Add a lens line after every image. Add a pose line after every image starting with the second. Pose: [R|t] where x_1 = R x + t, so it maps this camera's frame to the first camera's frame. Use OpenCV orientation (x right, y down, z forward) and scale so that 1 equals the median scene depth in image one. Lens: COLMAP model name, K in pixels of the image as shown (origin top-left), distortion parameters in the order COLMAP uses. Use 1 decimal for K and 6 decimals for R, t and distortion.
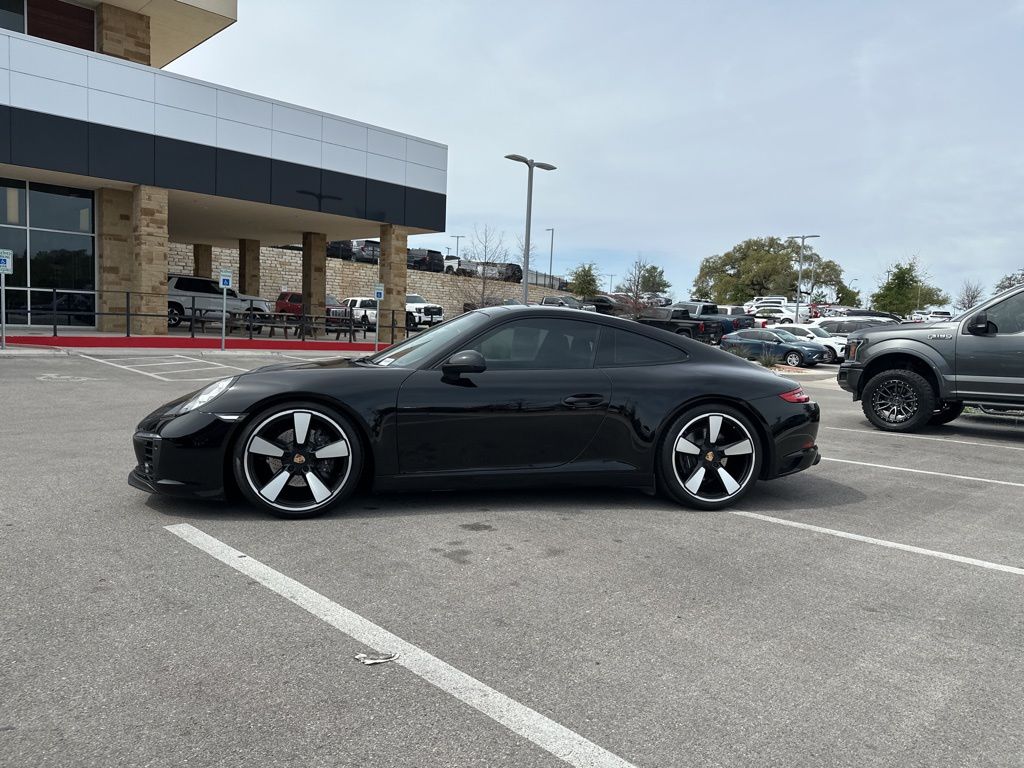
lens RADIAL K [[710.6, 0, 515.2], [0, 710.6, 389.7], [0, 0, 1]] dist [0.081690, -0.118496]
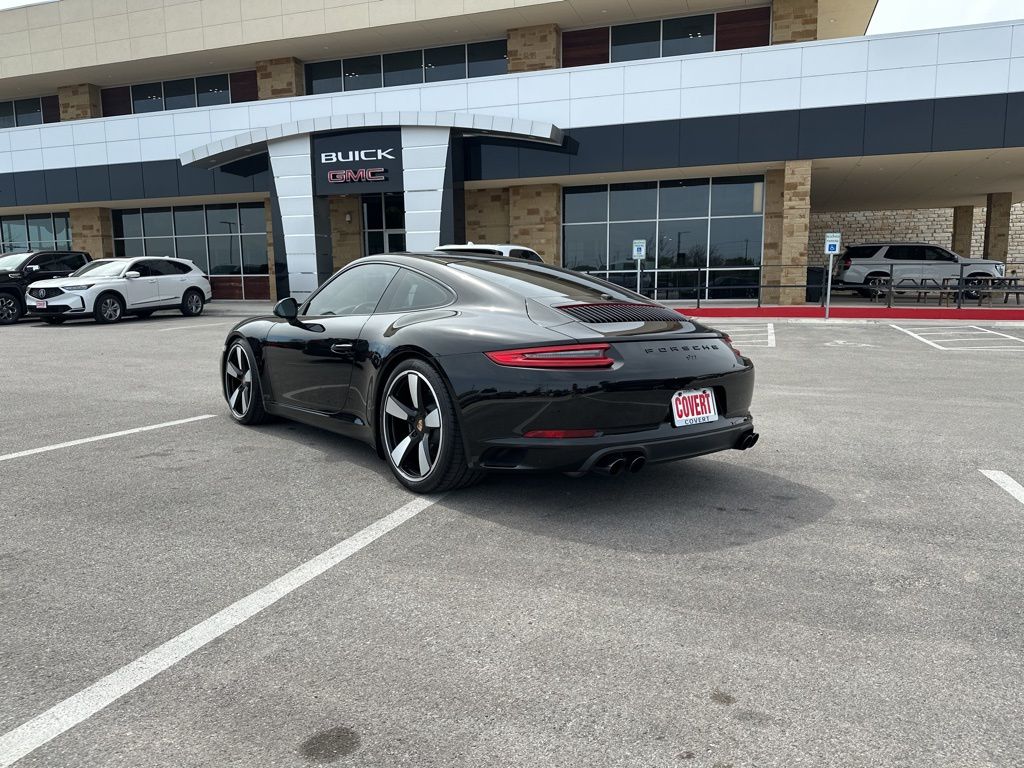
lens RADIAL K [[705.3, 0, 519.0], [0, 705.3, 382.3], [0, 0, 1]] dist [0.119565, -0.180182]
pose [[0.462846, 0.072288, -0.883486, 0.228322], [-0.051426, 0.997180, 0.054649, -0.000770], [0.884946, 0.020140, 0.465258, 0.163295]]
